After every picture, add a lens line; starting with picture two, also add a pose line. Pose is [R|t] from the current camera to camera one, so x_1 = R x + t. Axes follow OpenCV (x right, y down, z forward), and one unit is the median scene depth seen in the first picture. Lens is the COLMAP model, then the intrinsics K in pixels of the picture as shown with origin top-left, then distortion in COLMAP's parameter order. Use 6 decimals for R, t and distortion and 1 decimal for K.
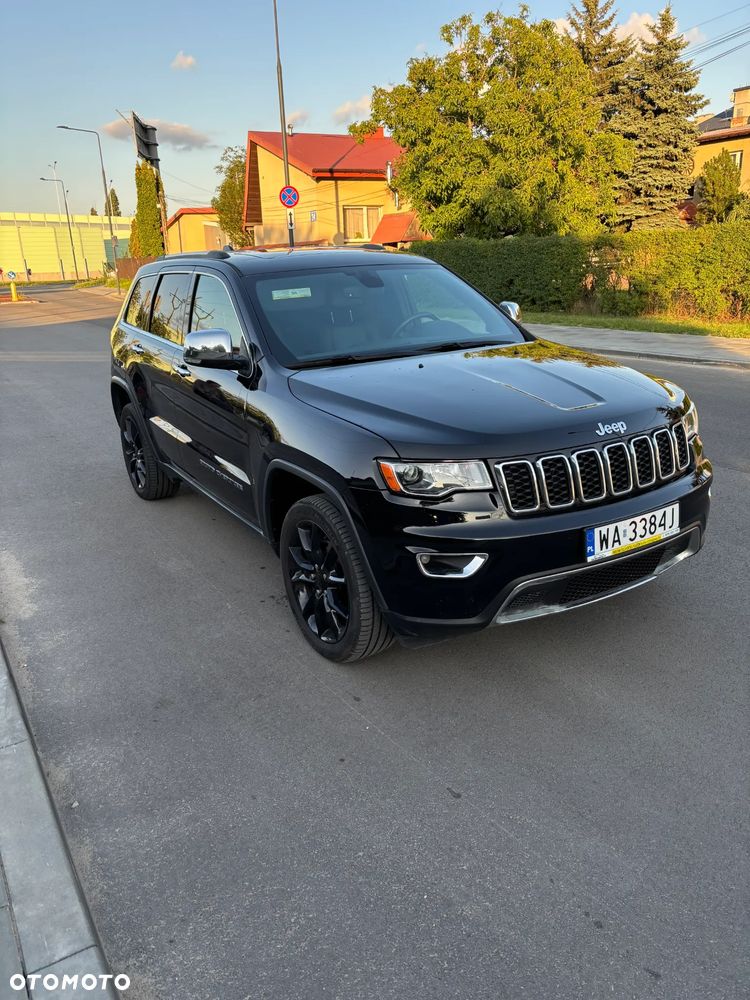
lens RADIAL K [[762.0, 0, 371.2], [0, 762.0, 502.6], [0, 0, 1]] dist [0.036344, -0.032642]
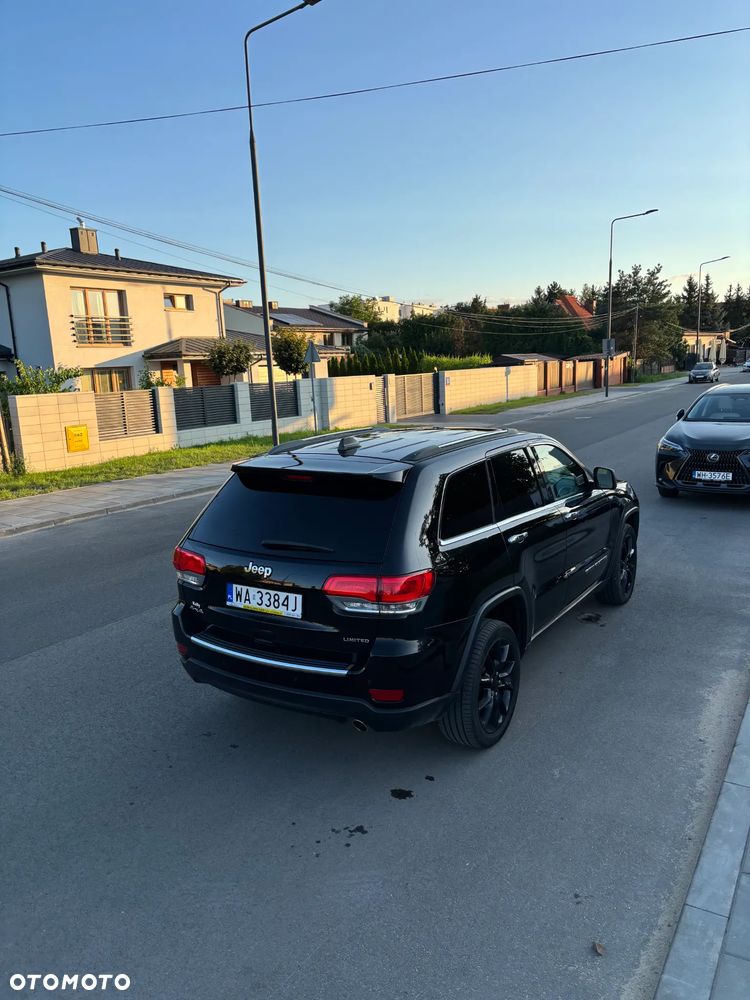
lens RADIAL K [[762.0, 0, 371.2], [0, 762.0, 502.6], [0, 0, 1]] dist [0.036344, -0.032642]
pose [[-0.443861, -0.111237, 0.889165, -1.696249], [0.327965, 0.903254, 0.276716, -0.911145], [-0.833922, 0.414438, -0.364437, 2.400132]]
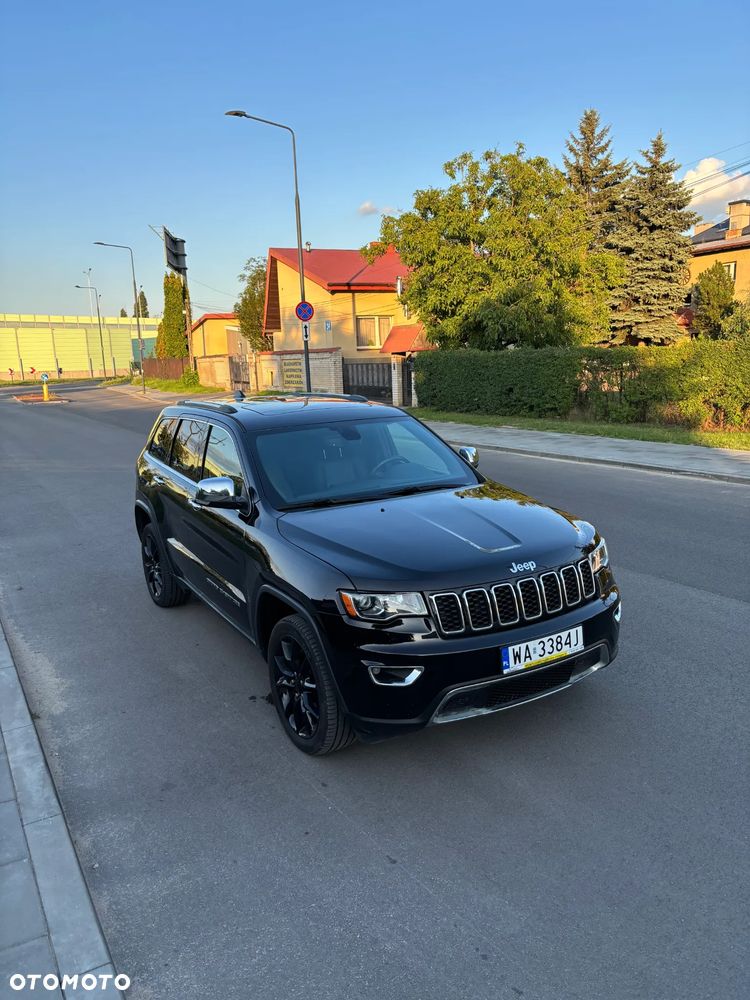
lens RADIAL K [[762.0, 0, 371.2], [0, 762.0, 502.6], [0, 0, 1]] dist [0.036344, -0.032642]
pose [[0.999768, 0.003613, -0.021220, 0.079286], [-0.006053, 0.993220, -0.116095, -0.050498], [0.020656, 0.116197, 0.993011, -0.269549]]
